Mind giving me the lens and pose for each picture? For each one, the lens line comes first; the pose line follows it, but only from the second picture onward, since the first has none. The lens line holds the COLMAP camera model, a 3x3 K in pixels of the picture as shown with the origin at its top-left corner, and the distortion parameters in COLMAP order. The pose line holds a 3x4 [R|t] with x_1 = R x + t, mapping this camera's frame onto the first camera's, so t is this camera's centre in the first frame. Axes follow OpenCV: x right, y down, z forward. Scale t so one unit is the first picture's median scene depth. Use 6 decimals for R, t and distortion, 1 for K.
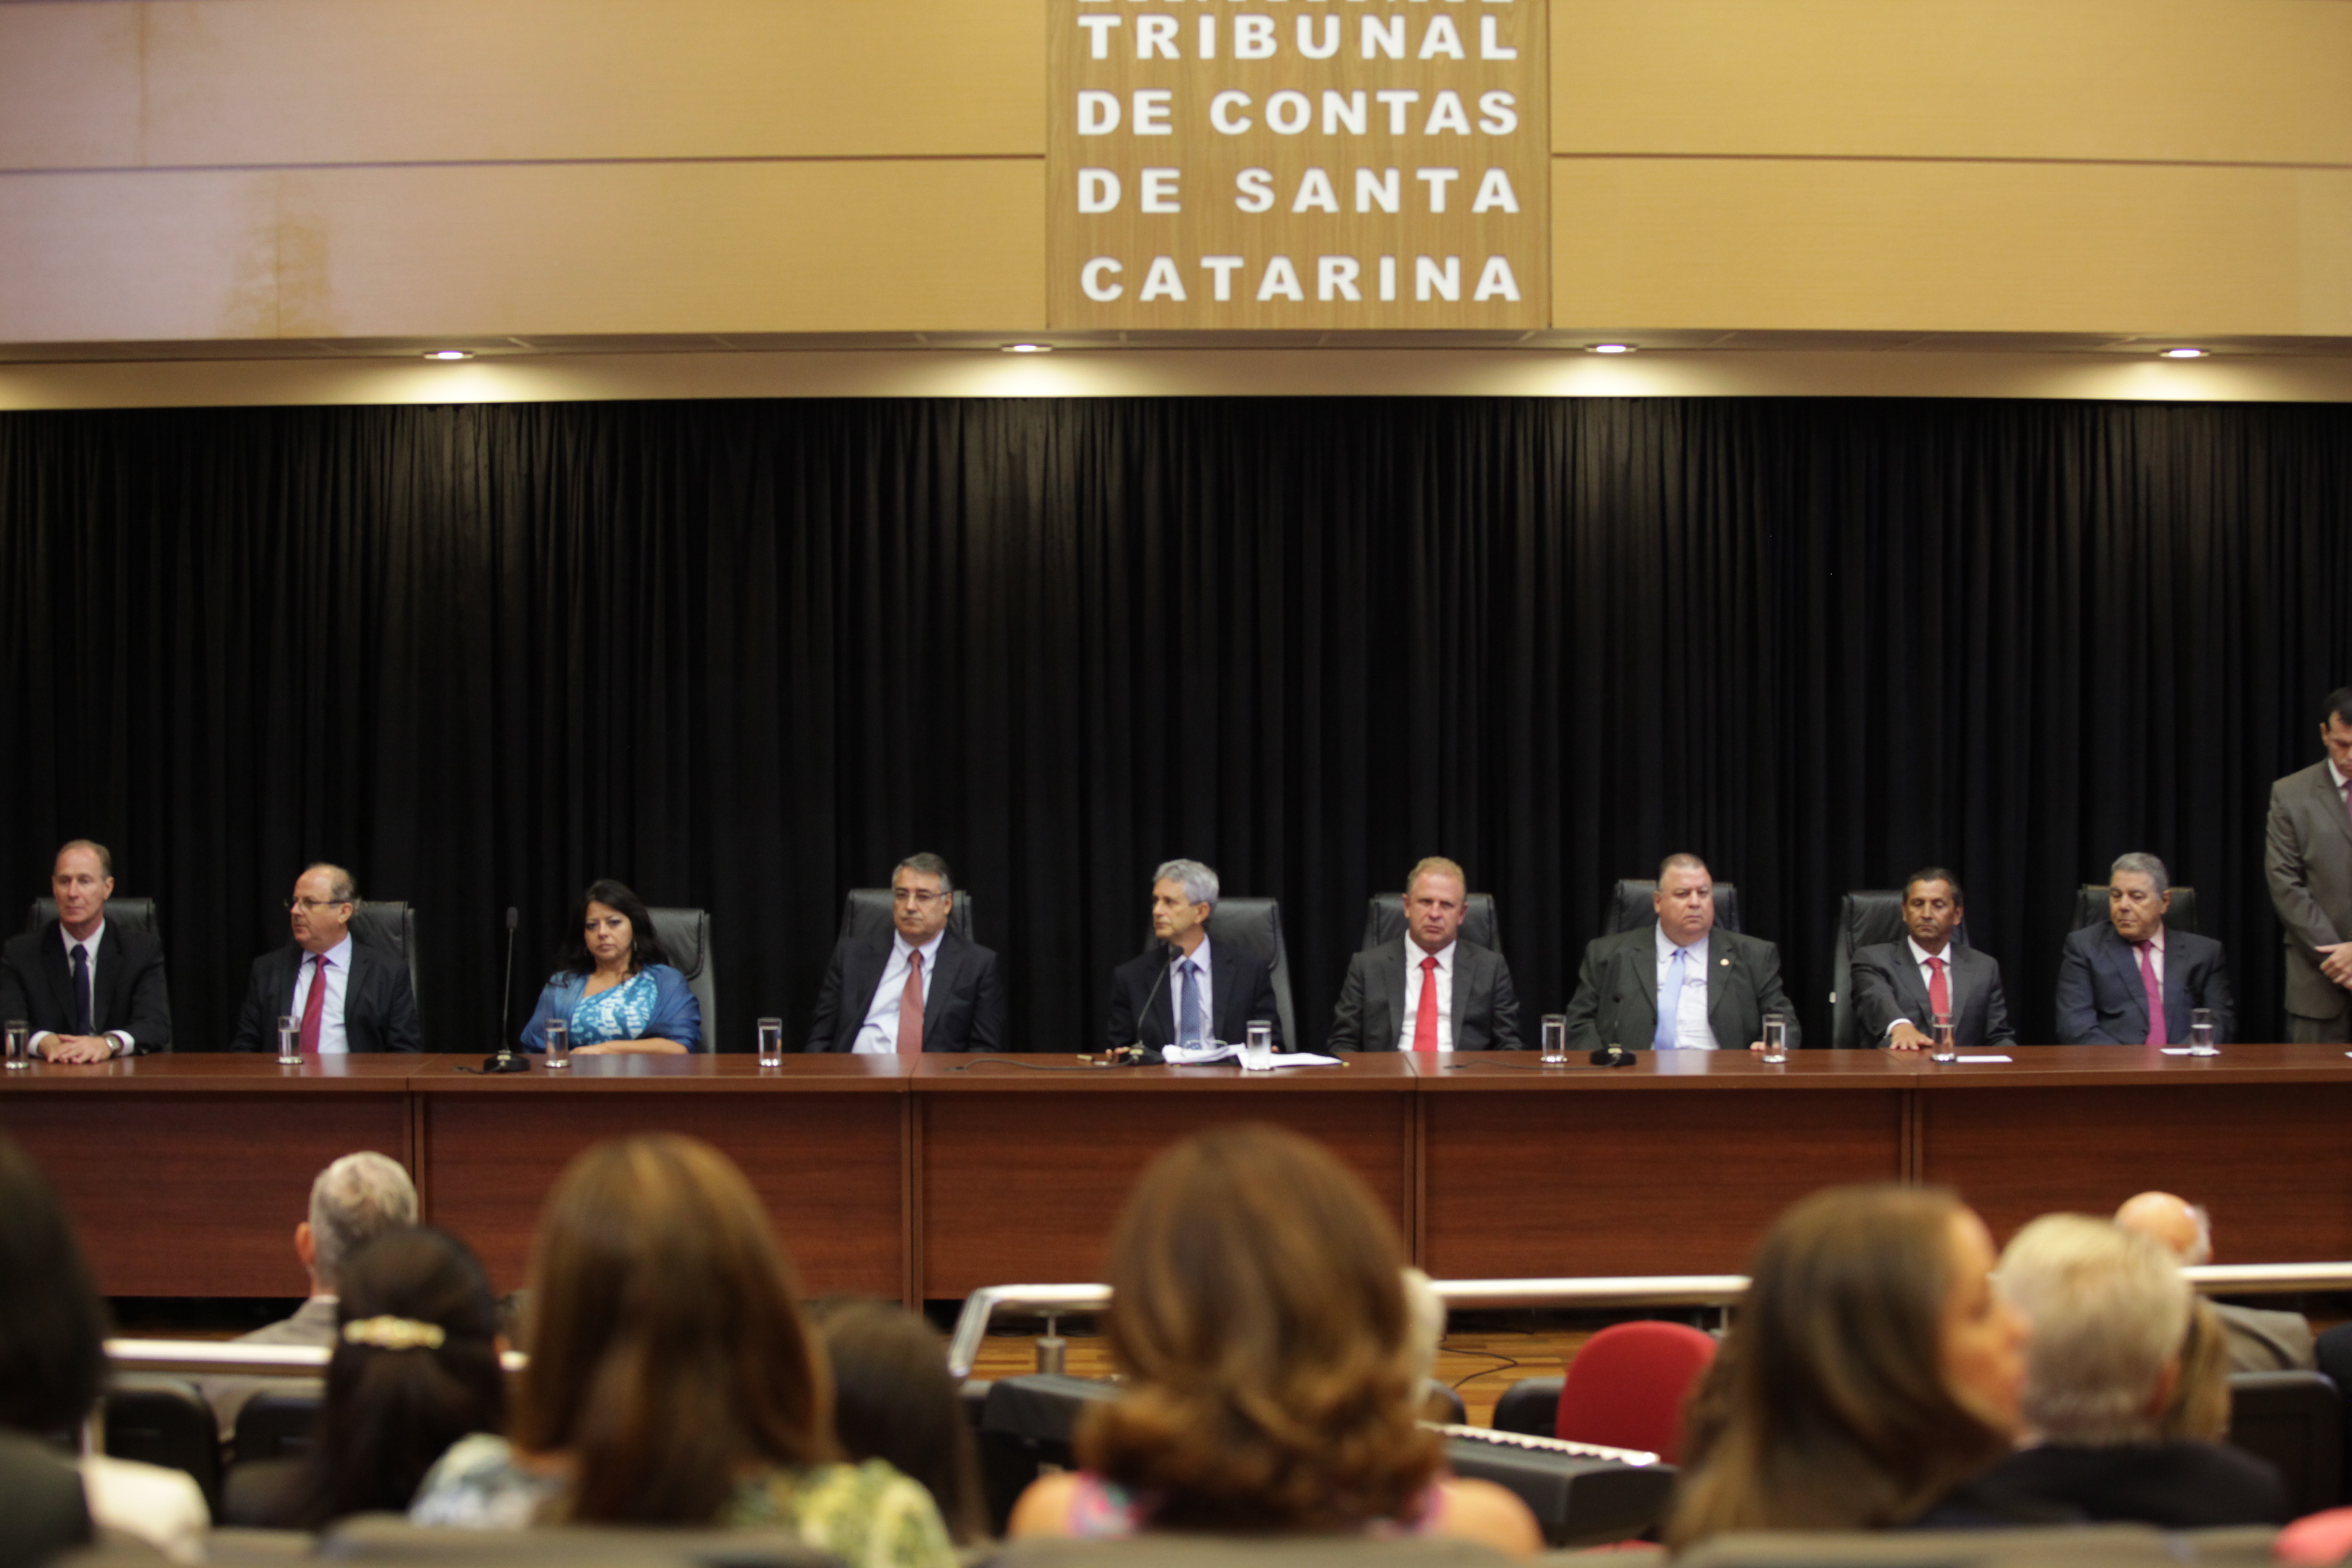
lens RADIAL K [[4786.5, 0, 1176.0], [0, 4786.5, 784.0], [0, 0, 1]] dist [-0.277933, 0.116862]
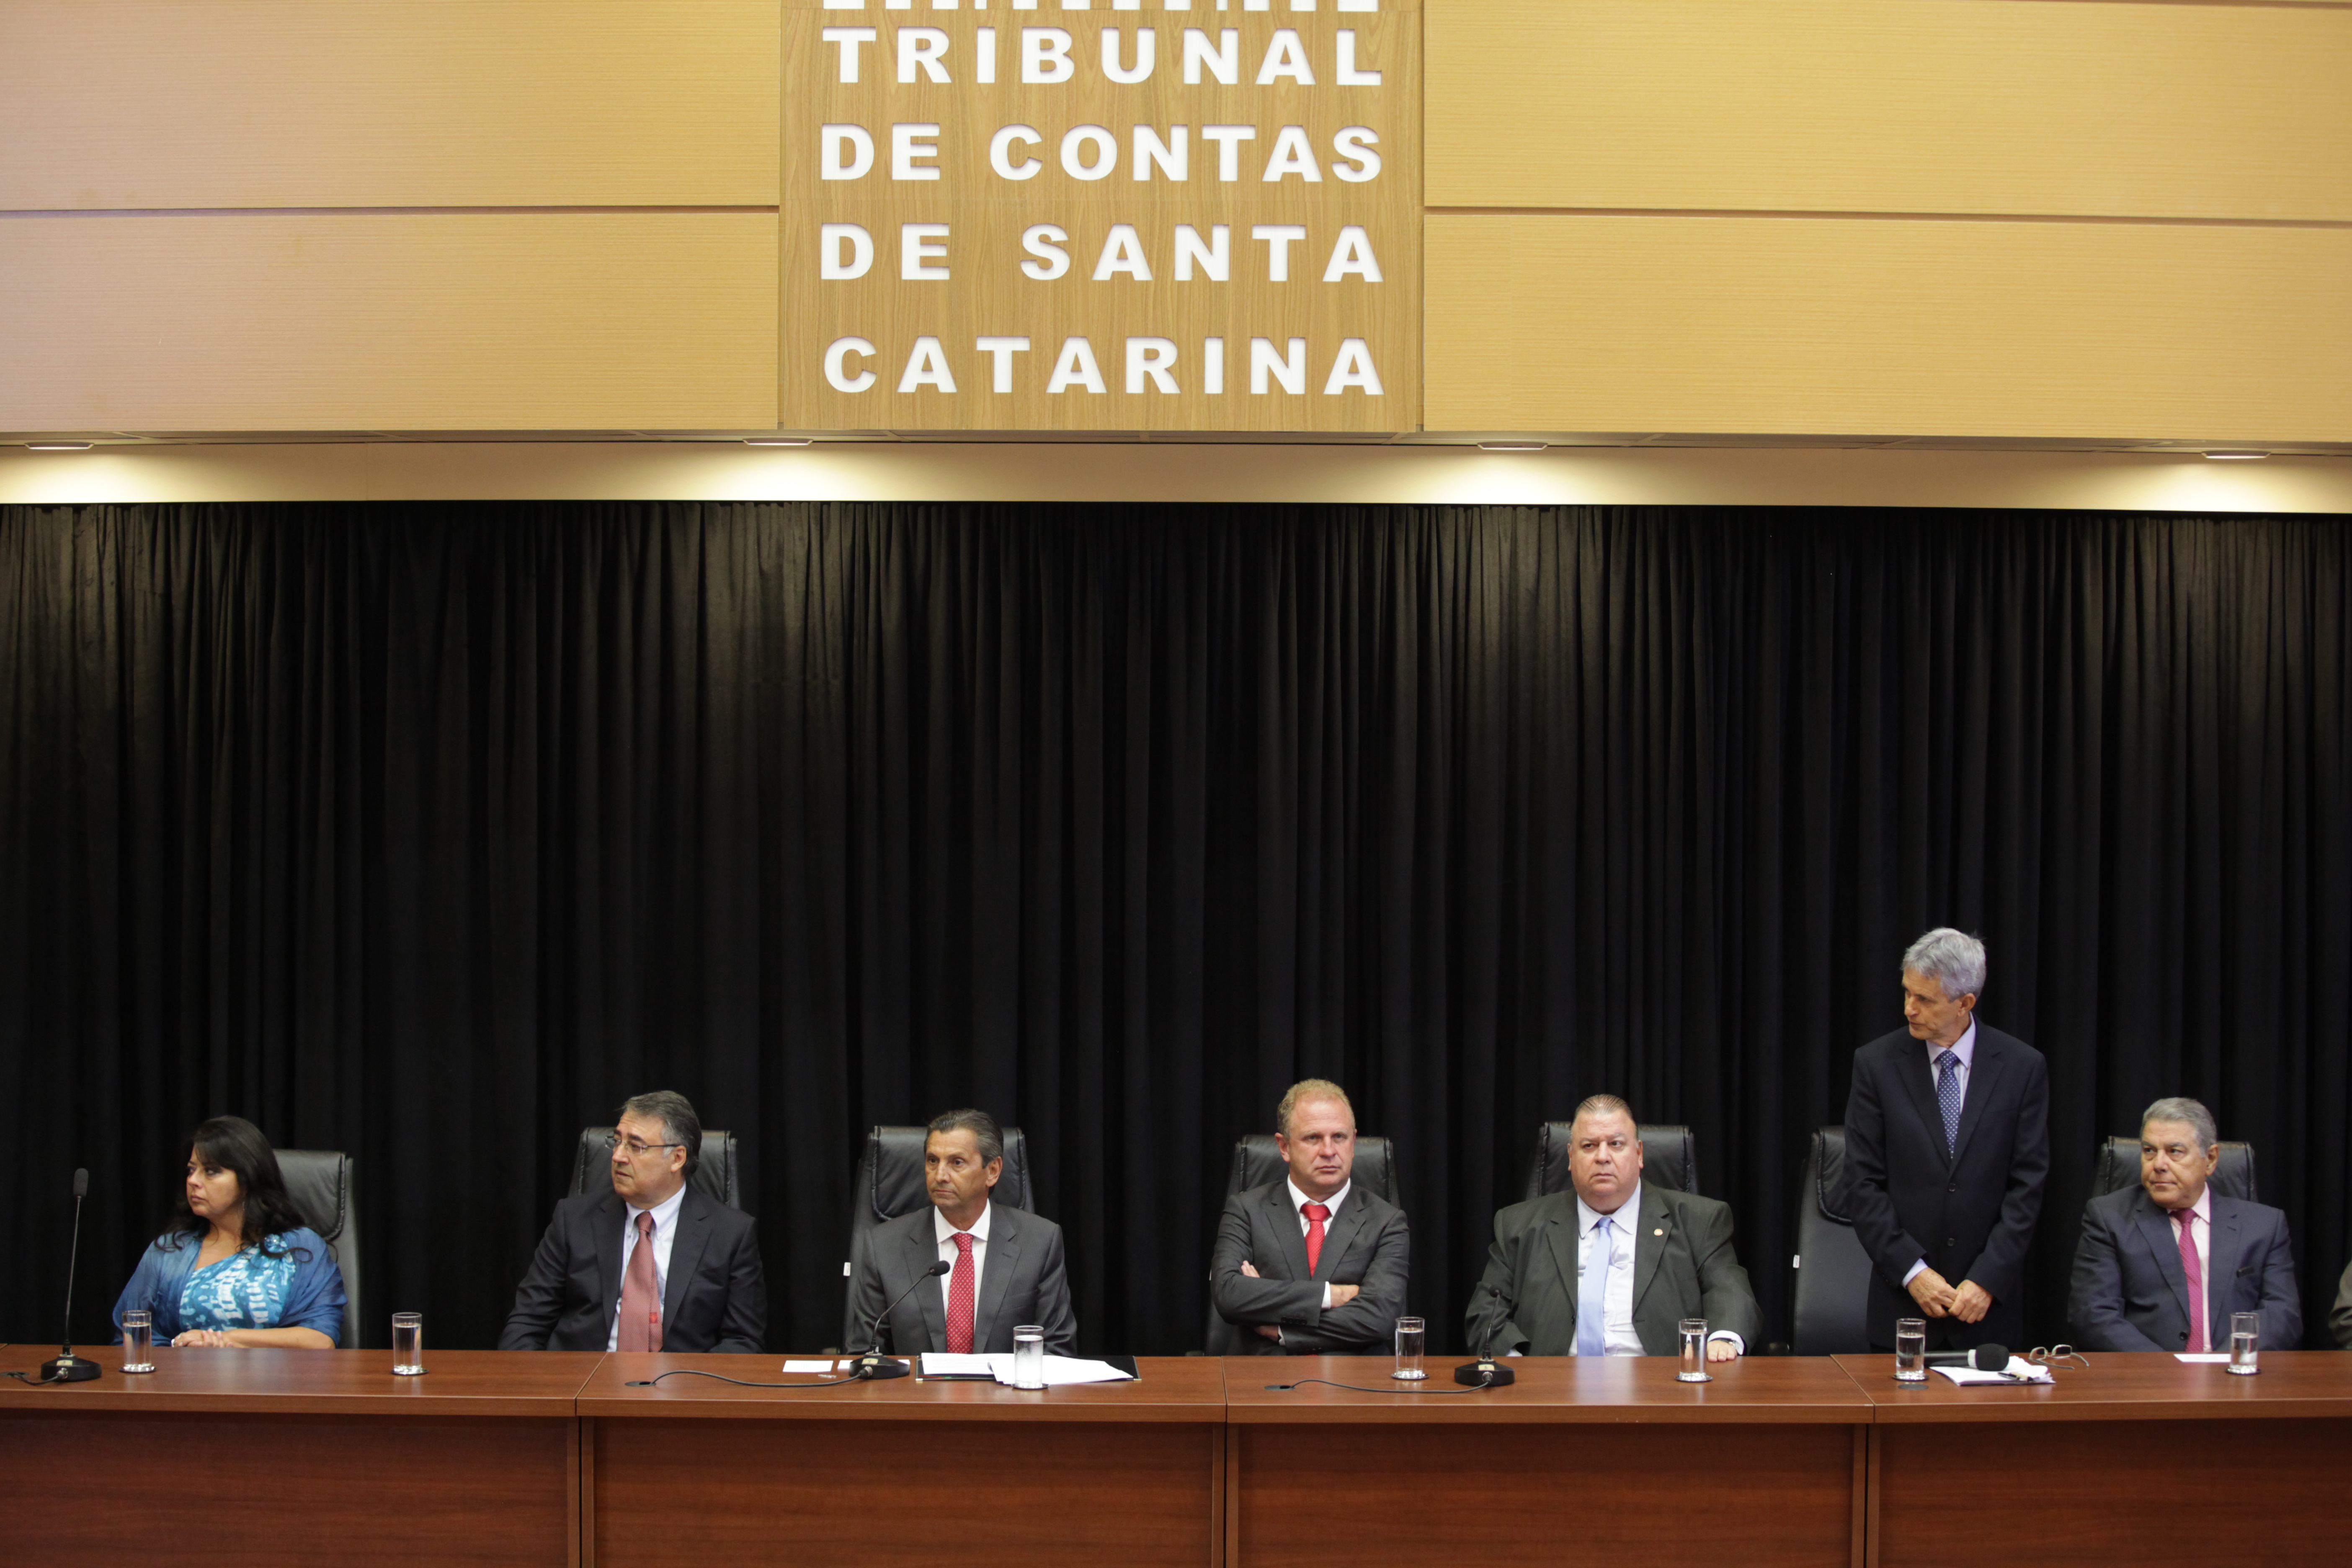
lens RADIAL K [[5064.1, 0, 1176.0], [0, 5064.1, 784.0], [0, 0, 1]] dist [-0.212909, -0.377673]
pose [[0.999971, 0.007477, -0.001501, 0.039939], [-0.007482, 0.999966, -0.003447, -0.034416], [0.001476, 0.003458, 0.999993, 0.169013]]
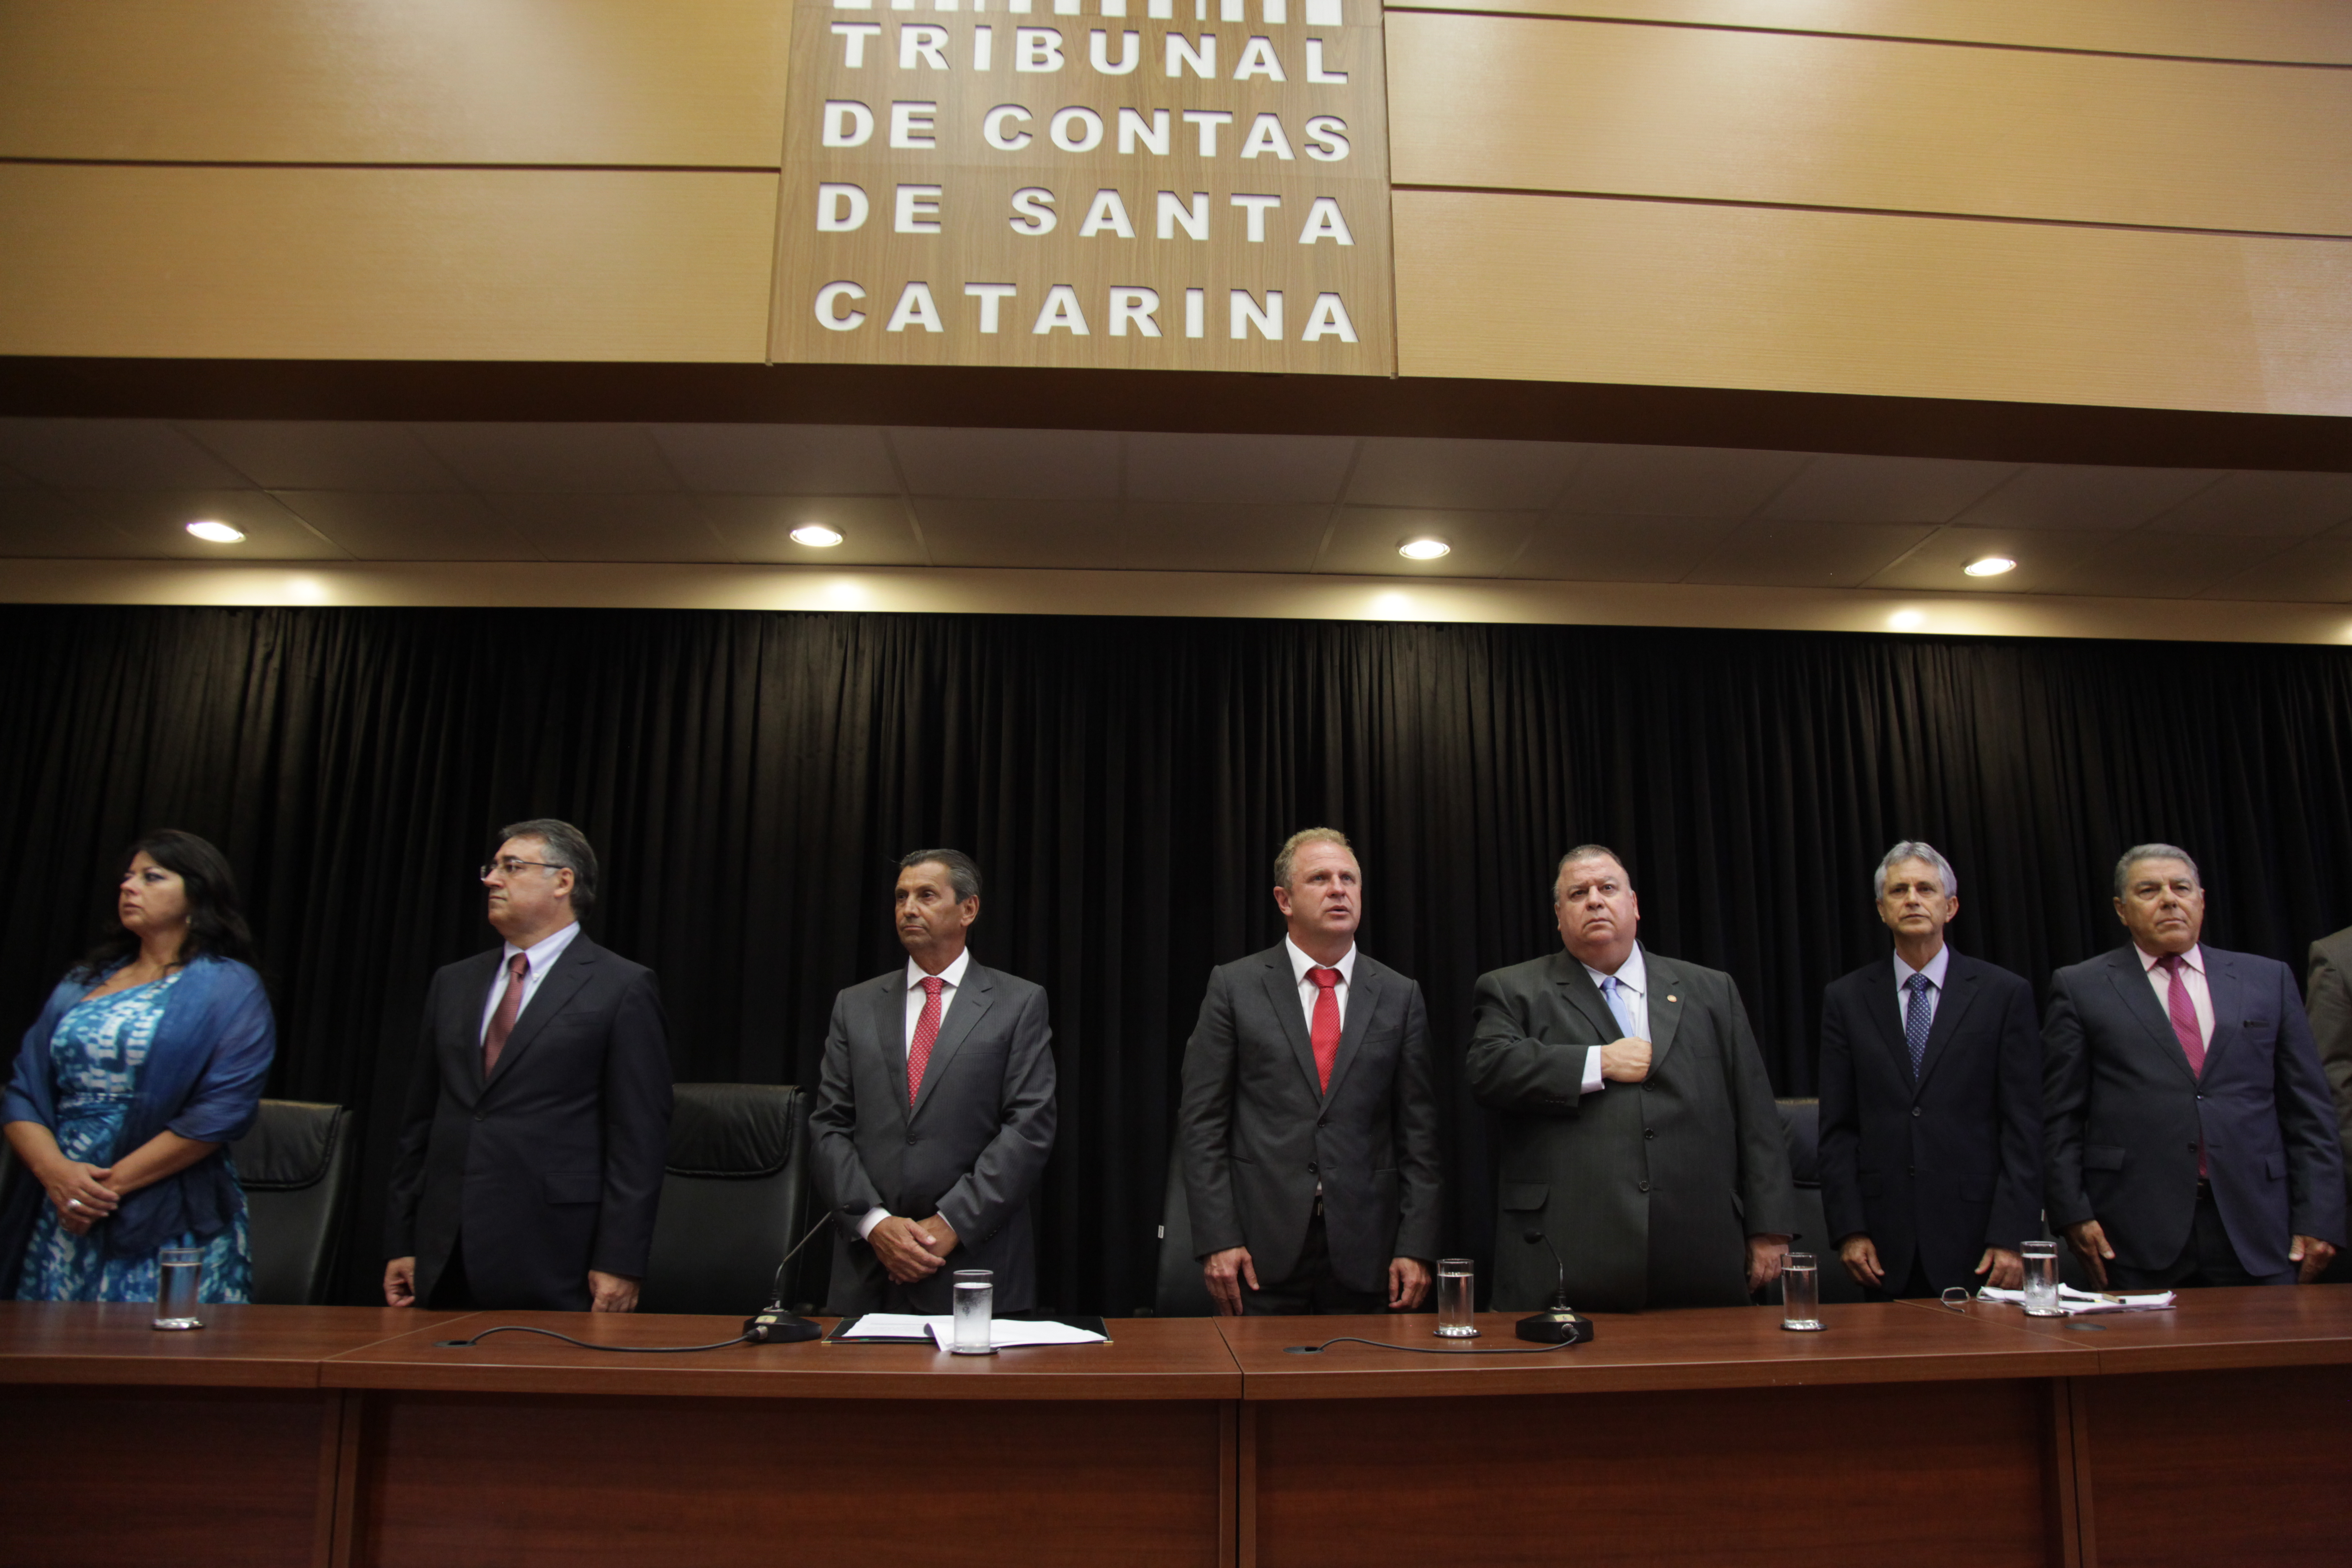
lens RADIAL K [[1606.0, 0, 1201.5], [0, 1606.0, 793.1], [0, 0, 1]] dist [-0.091248, 0.004784]
pose [[0.998819, 0.012575, 0.046922, 0.033901], [-0.001167, 0.971847, -0.235609, 0.036824], [-0.048564, 0.235276, 0.970715, 0.756653]]
